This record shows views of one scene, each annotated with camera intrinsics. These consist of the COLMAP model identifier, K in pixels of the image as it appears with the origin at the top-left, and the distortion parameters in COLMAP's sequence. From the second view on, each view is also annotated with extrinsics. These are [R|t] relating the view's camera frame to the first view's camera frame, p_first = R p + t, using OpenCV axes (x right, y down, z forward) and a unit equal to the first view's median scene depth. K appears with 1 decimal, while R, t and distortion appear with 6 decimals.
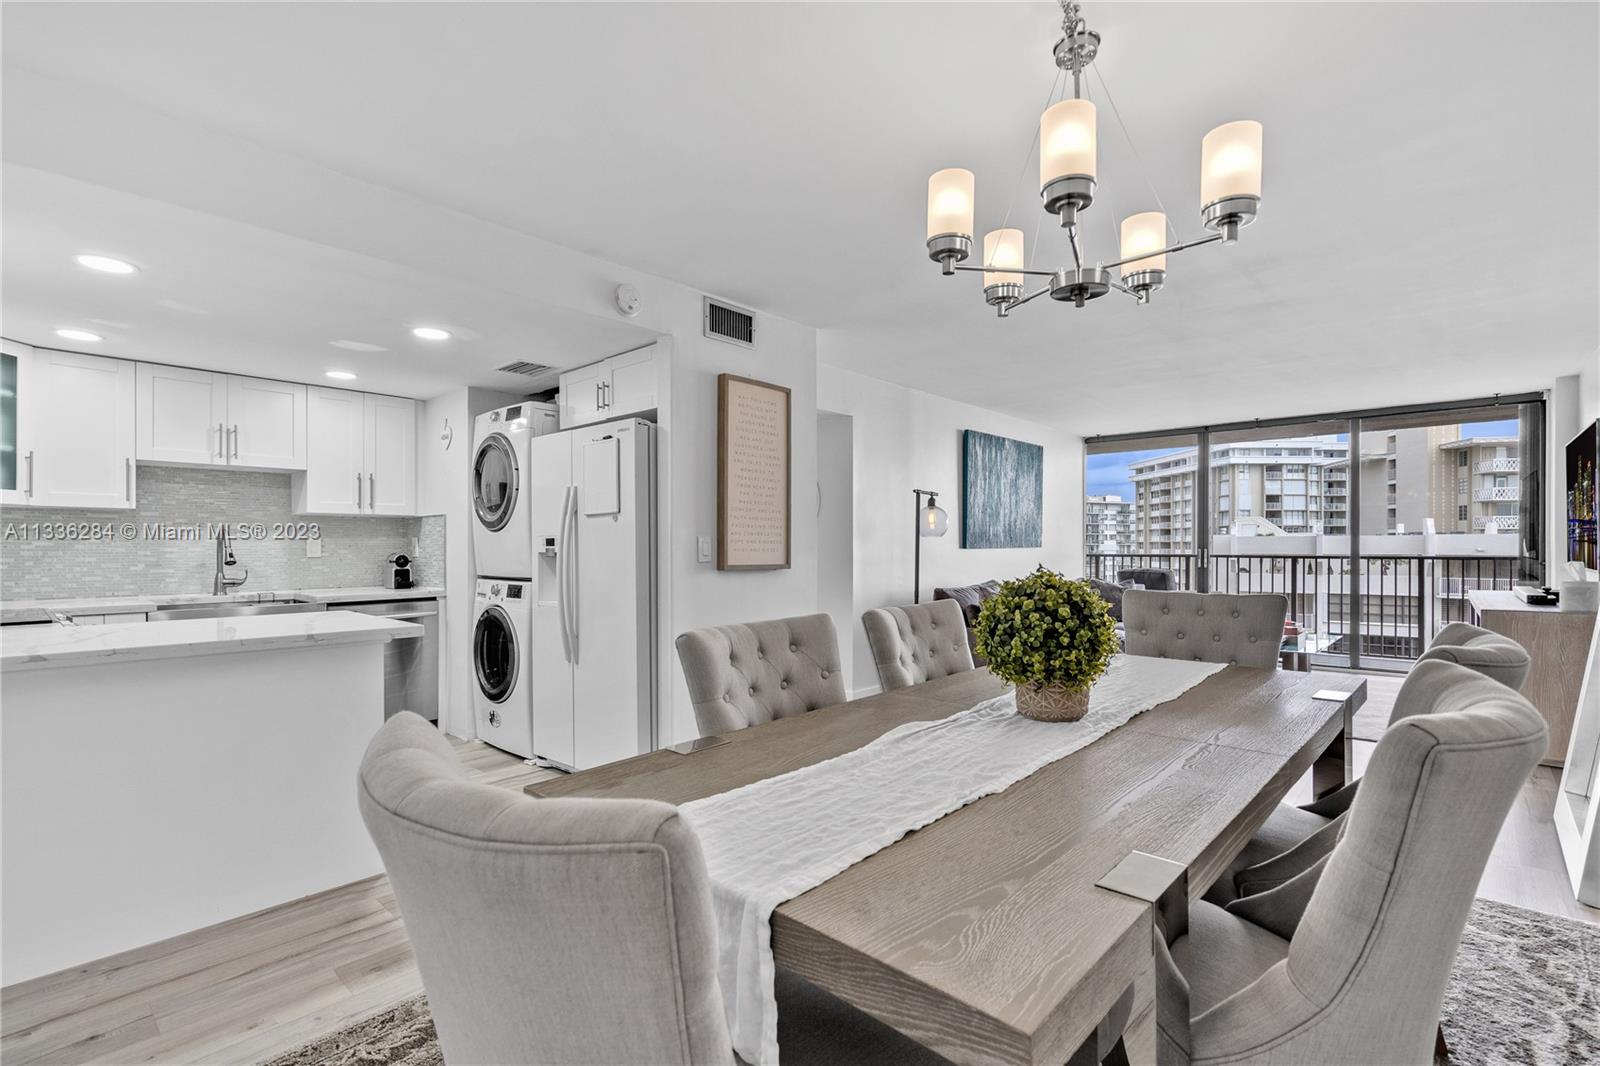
lens RADIAL K [[737.0, 0, 796.8], [0, 737.0, 546.7], [0, 0, 1]] dist [-0.002946, 0.002021]
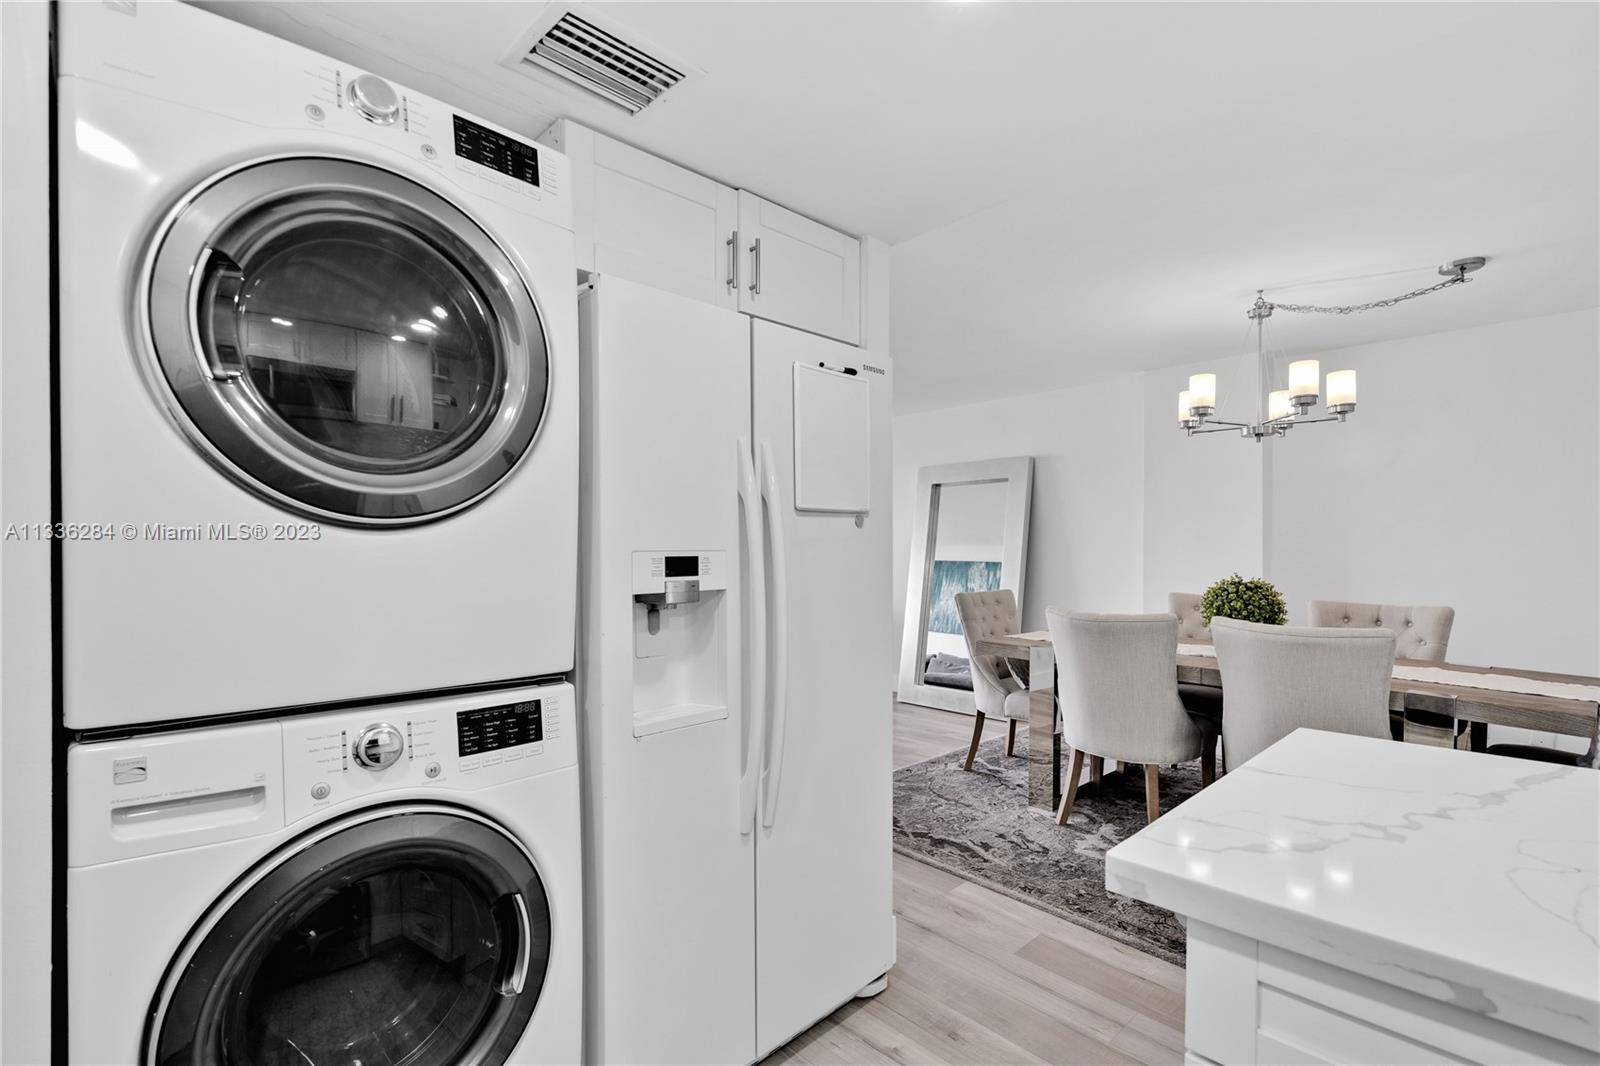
lens RADIAL K [[737.0, 0, 804.7], [0, 737.0, 559.5], [0, 0, 1]] dist [-0.002946, 0.002021]
pose [[0.067231, -0.006144, 0.997719, -0.663254], [0.001973, 0.999980, 0.006025, -0.011380], [-0.997735, 0.001563, 0.067242, 0.828048]]
